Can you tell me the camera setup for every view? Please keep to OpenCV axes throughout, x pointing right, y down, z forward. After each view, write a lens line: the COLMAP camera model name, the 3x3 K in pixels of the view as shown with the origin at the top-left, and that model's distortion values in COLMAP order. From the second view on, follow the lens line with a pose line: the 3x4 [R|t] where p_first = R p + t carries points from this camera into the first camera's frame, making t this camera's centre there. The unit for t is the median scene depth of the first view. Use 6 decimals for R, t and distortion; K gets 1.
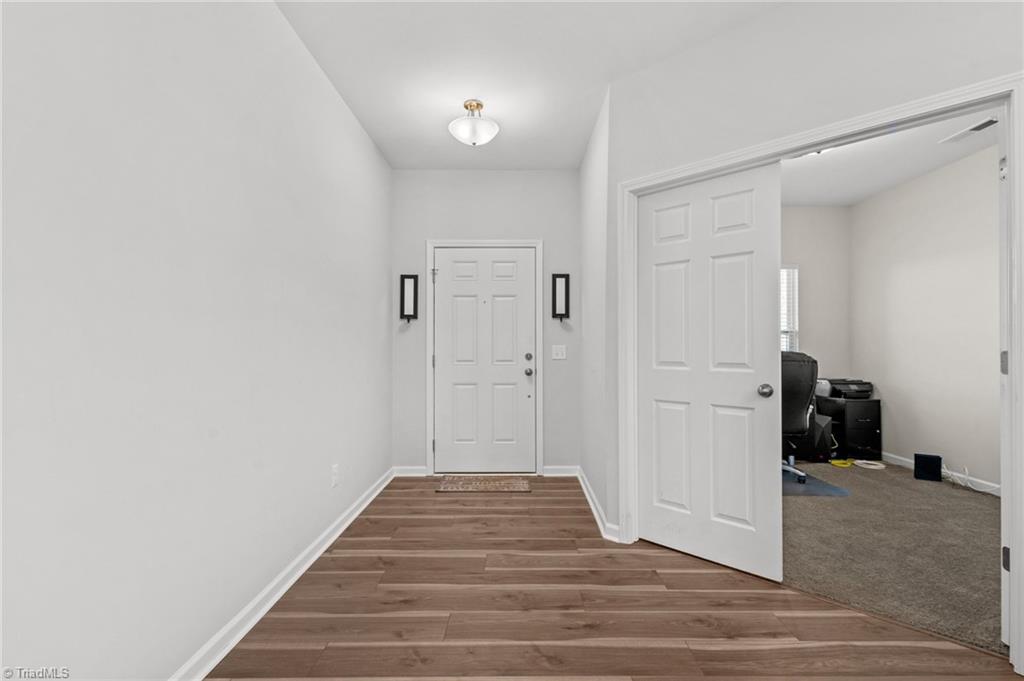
lens RADIAL K [[461.8, 0, 516.2], [0, 461.8, 341.0], [0, 0, 1]] dist [0.007997, -0.003031]
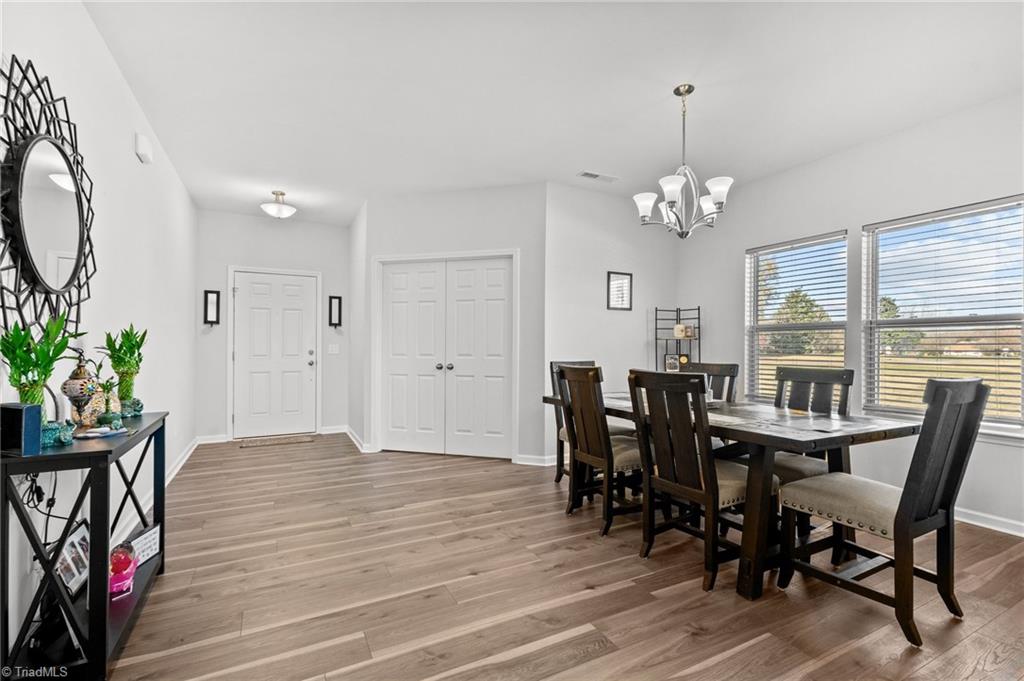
lens RADIAL K [[461.8, 0, 520.2], [0, 461.8, 343.2], [0, 0, 1]] dist [0.007997, -0.003031]
pose [[0.881781, 0.006873, 0.471609, -0.125974], [-0.010377, 0.999934, 0.004829, -0.013504], [-0.471545, -0.009152, 0.881794, -0.933770]]
